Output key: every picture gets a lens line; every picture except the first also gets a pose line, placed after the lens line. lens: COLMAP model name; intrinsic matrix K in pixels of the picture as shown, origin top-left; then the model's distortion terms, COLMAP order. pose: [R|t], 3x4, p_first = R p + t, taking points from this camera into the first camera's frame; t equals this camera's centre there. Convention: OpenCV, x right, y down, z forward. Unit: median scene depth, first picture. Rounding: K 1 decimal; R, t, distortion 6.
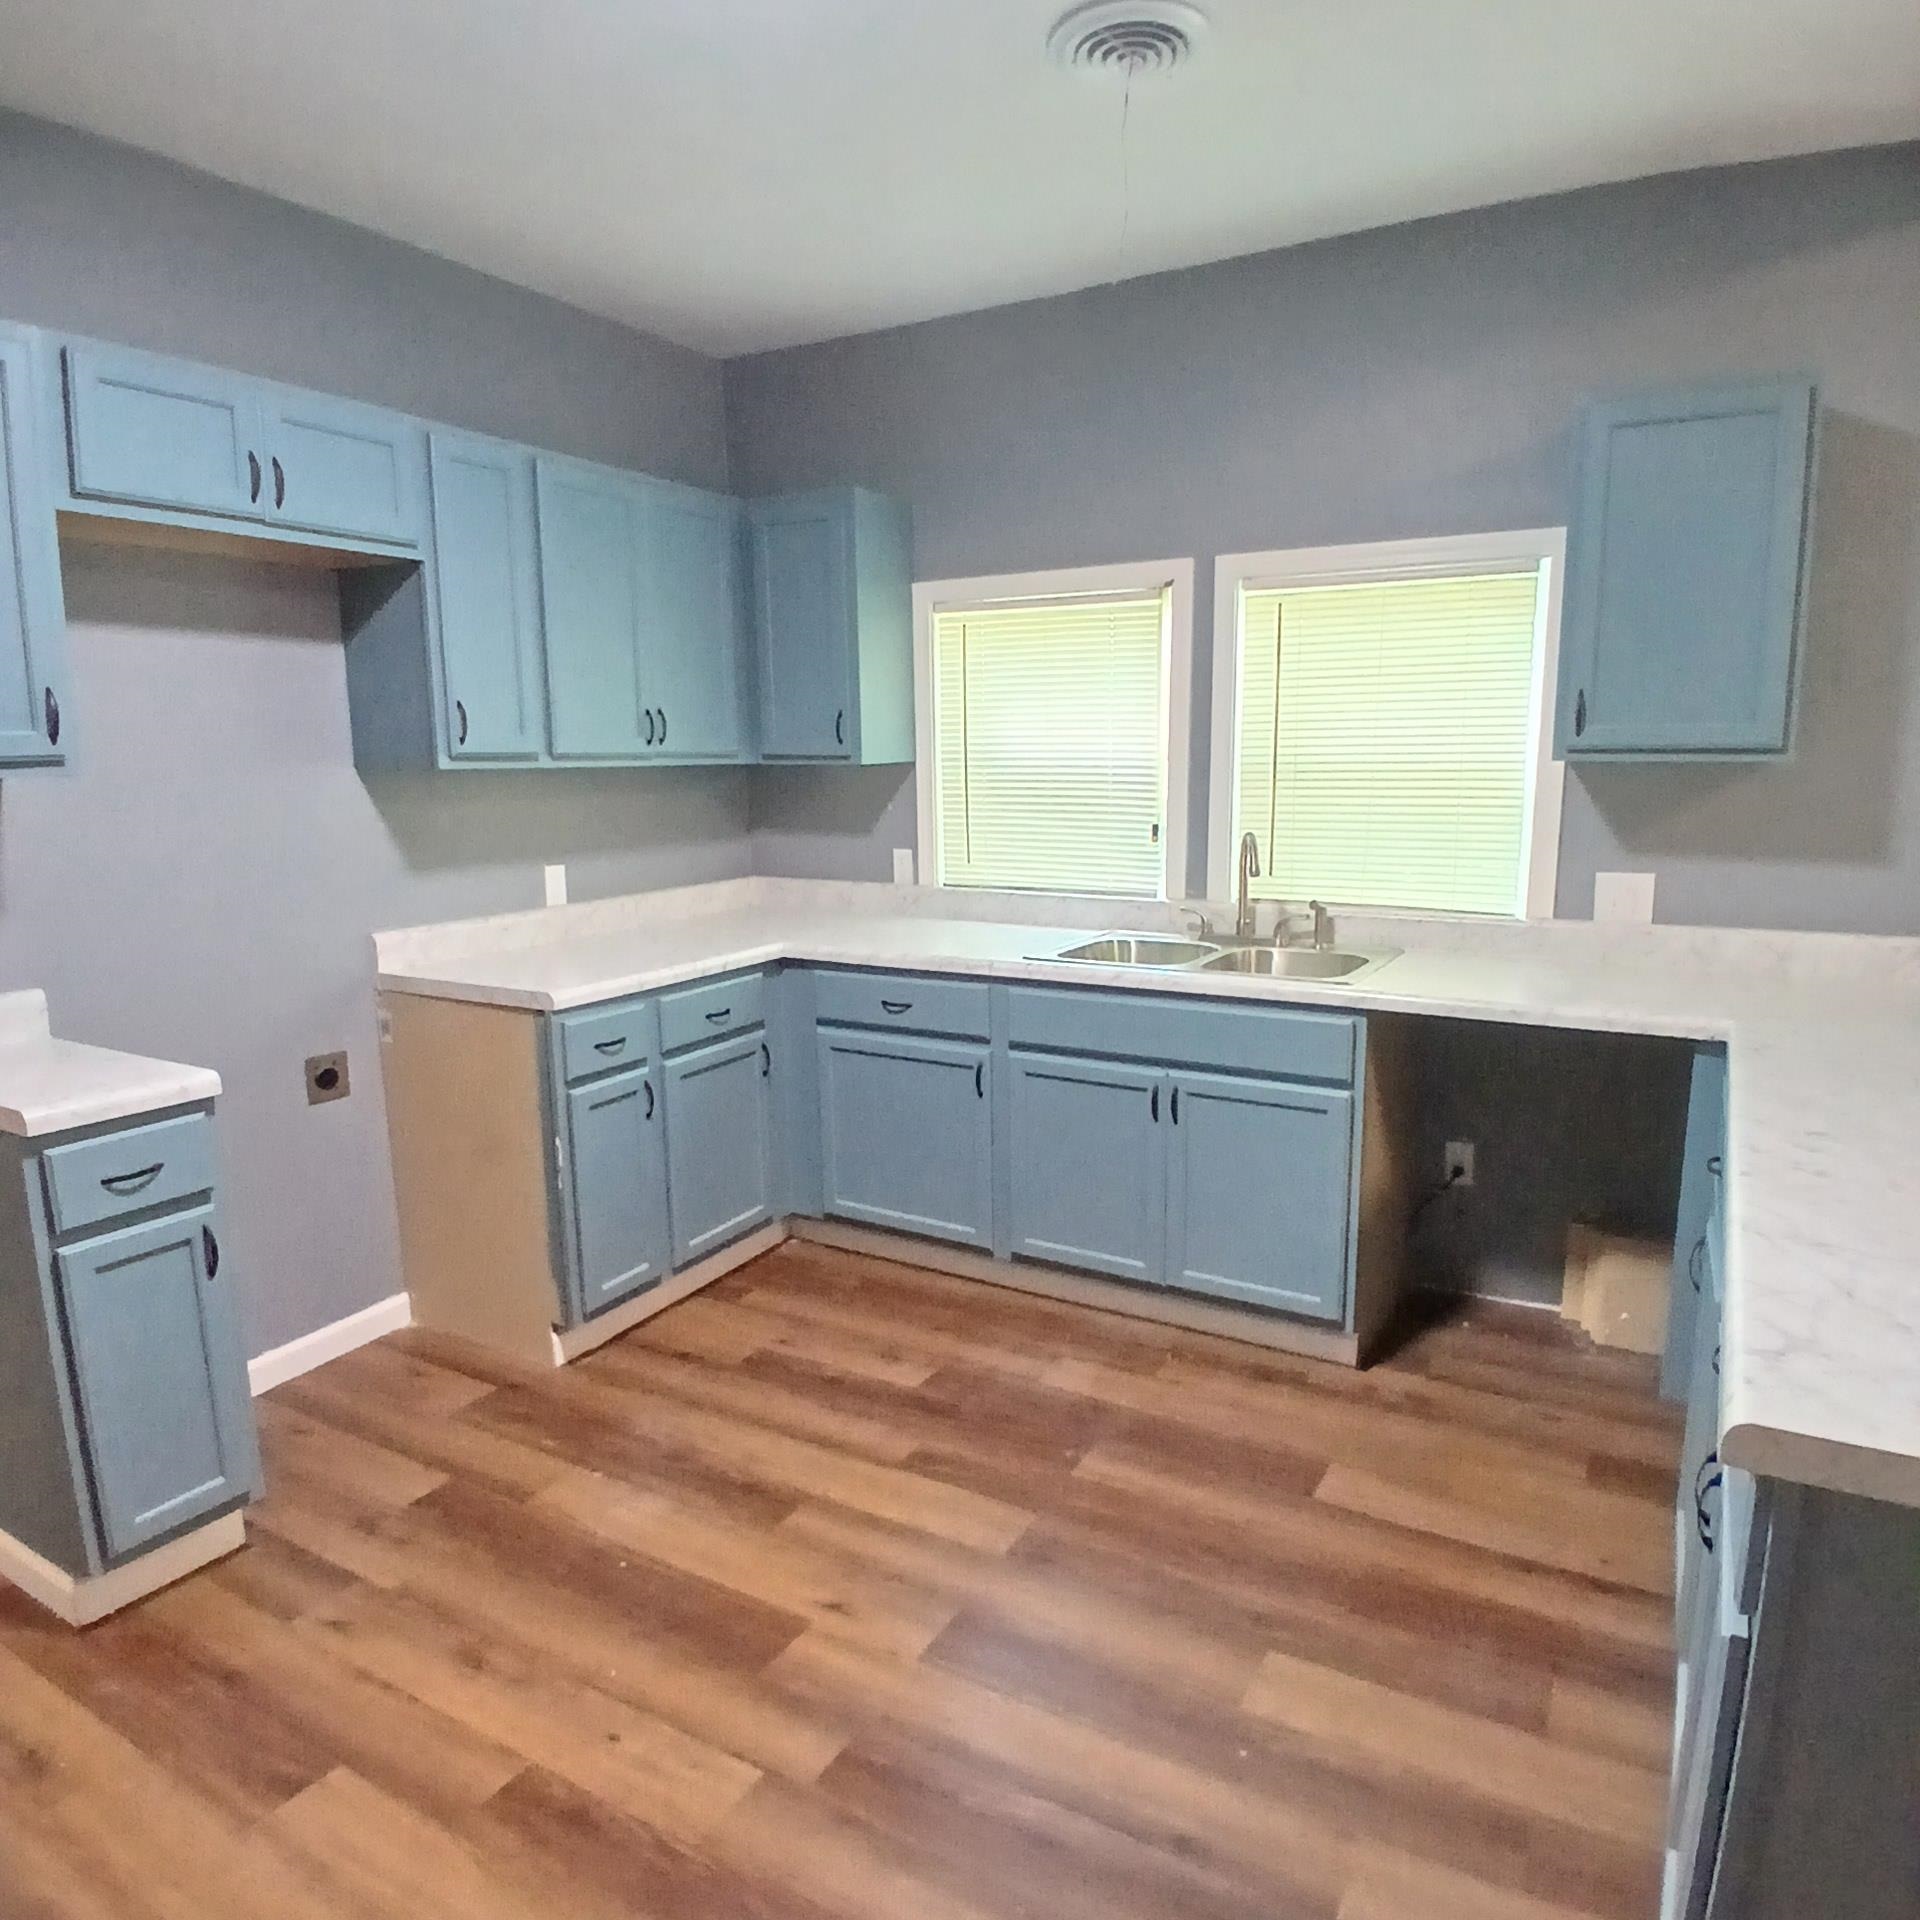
lens RADIAL K [[1293.7, 0, 952.9], [0, 1293.7, 979.2], [0, 0, 1]] dist [0.023387, -0.059070]
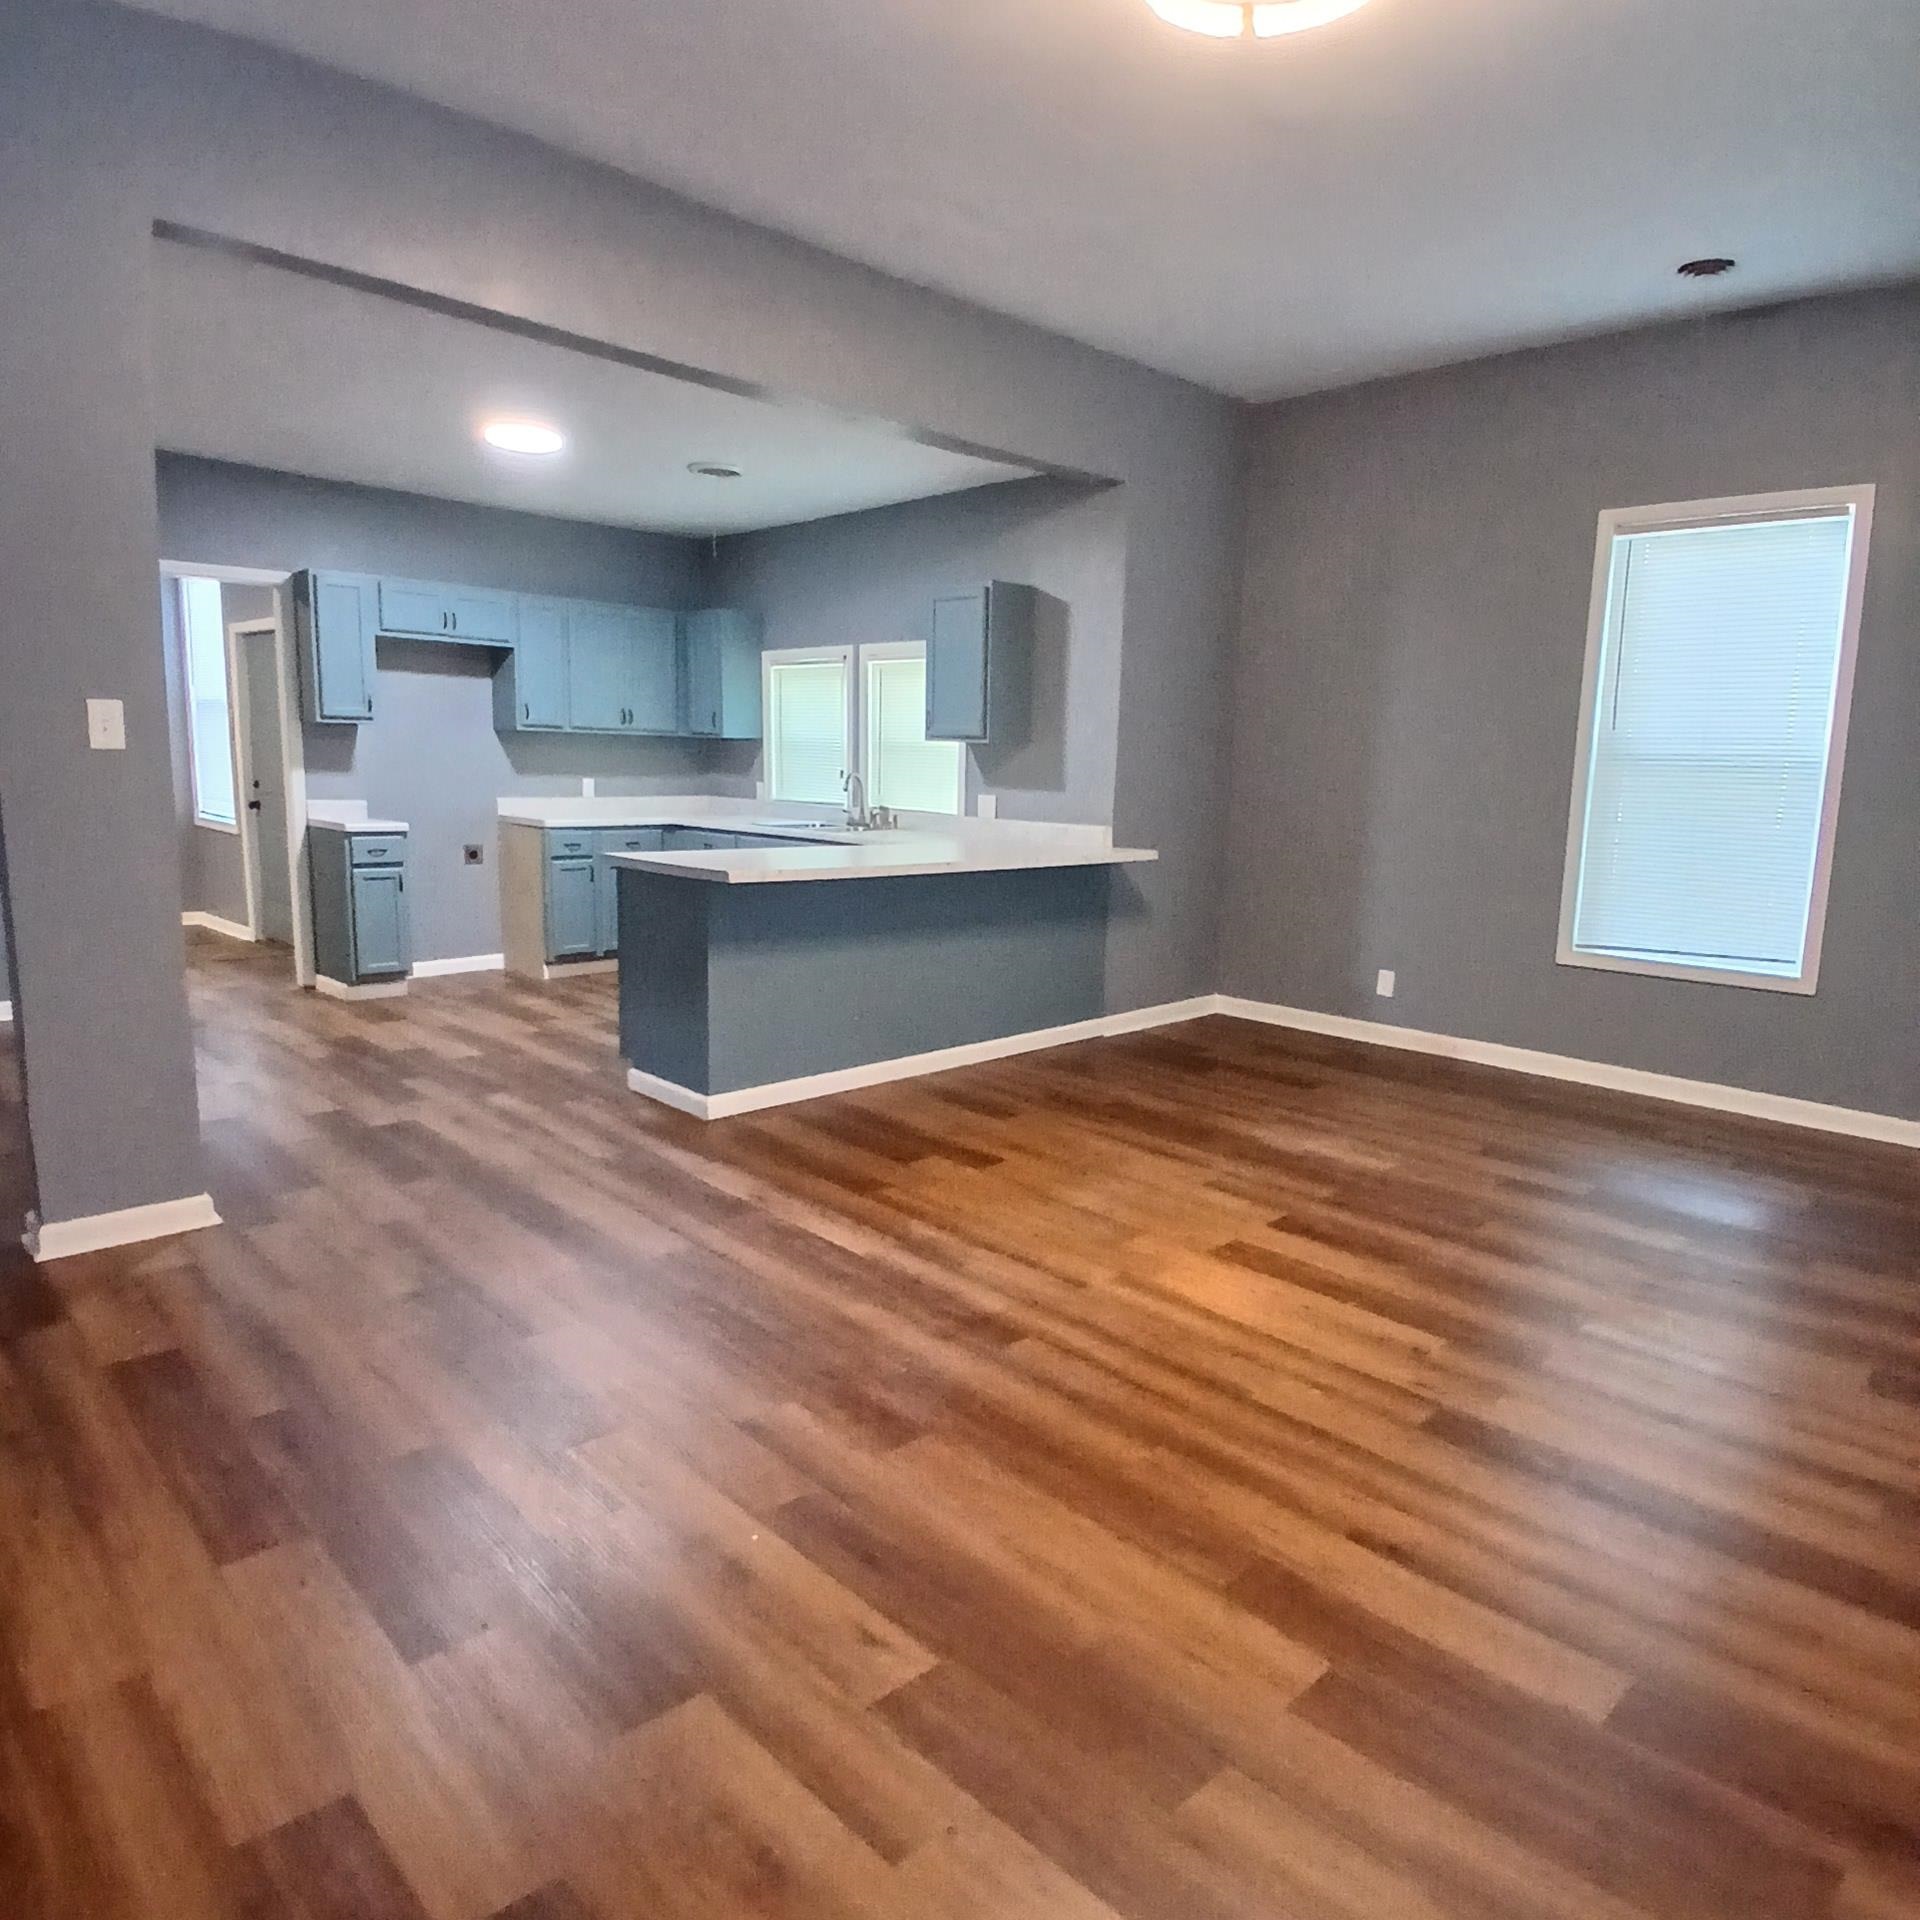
lens RADIAL K [[1293.7, 0, 952.9], [0, 1293.7, 979.2], [0, 0, 1]] dist [0.023387, -0.059070]
pose [[0.959085, 0.084728, -0.270144, 1.064191], [-0.086313, 0.996250, 0.006029, 0.217152], [0.269642, 0.017534, 0.962801, -1.106451]]
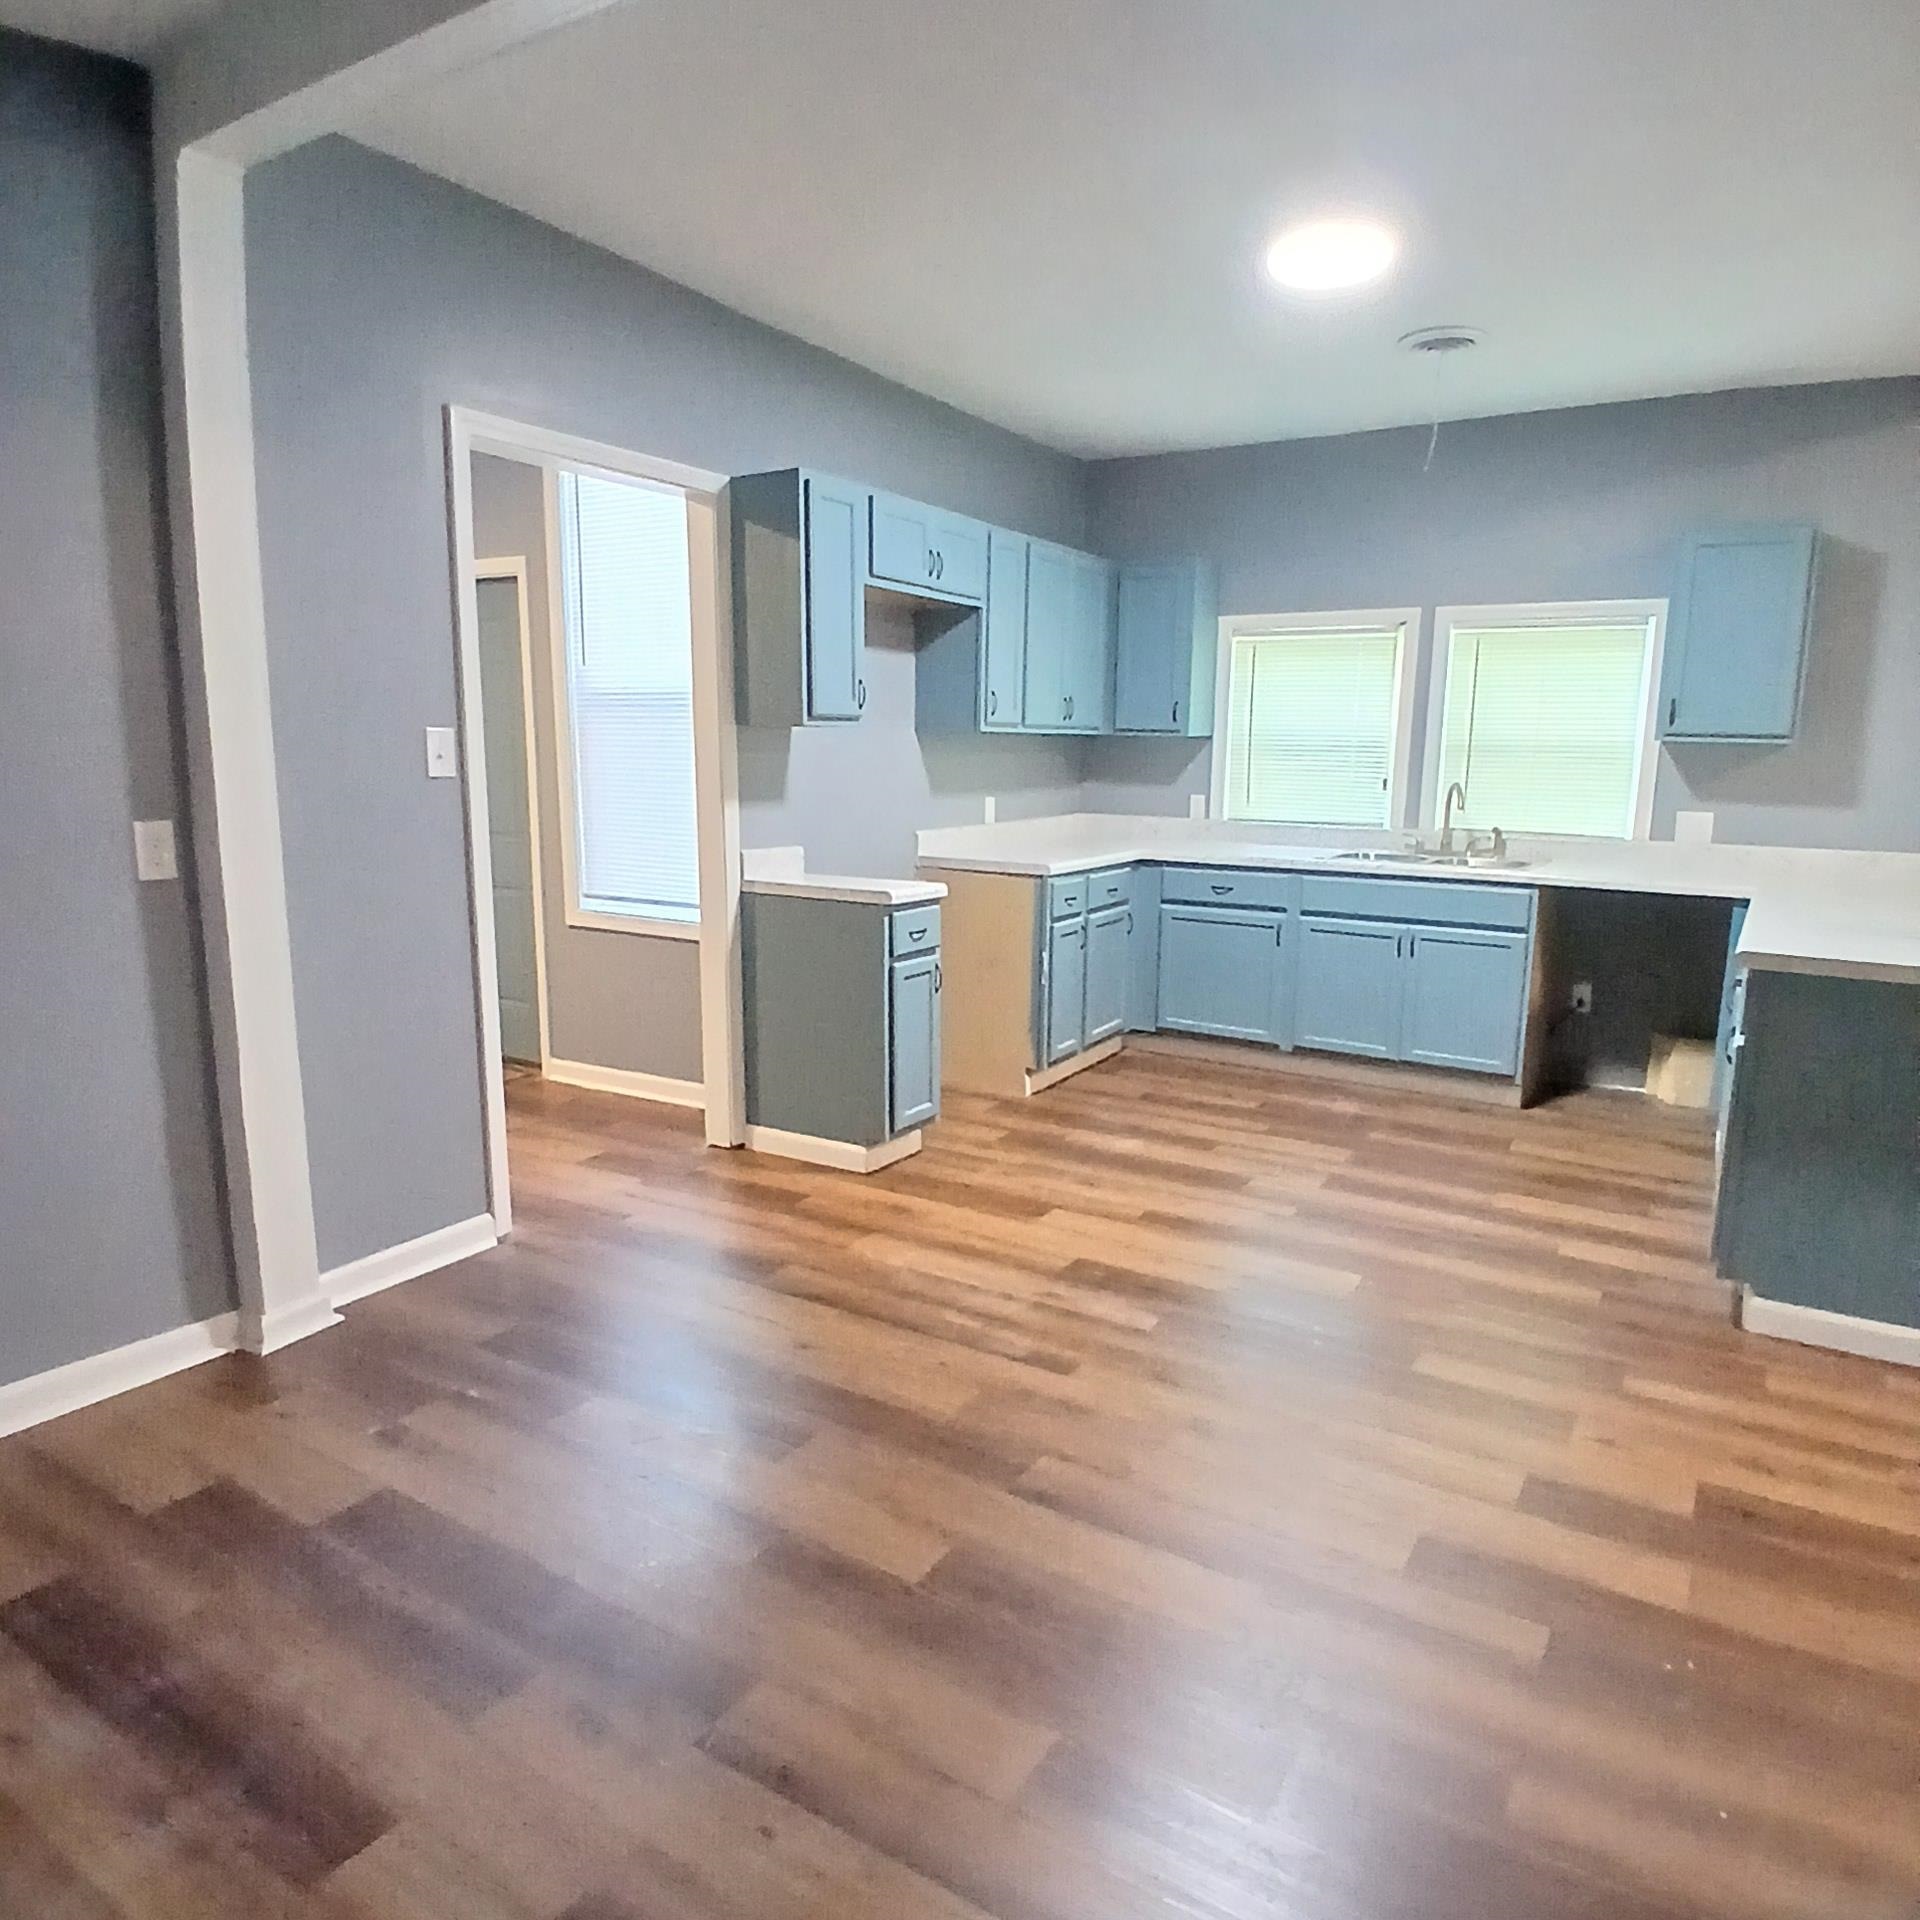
lens RADIAL K [[1293.7, 0, 952.9], [0, 1293.7, 979.2], [0, 0, 1]] dist [0.023387, -0.059070]
pose [[0.999183, 0.028626, -0.028544, -0.354519], [-0.028390, 0.999560, 0.008608, 0.138385], [0.028778, -0.007790, 0.999555, -0.642855]]
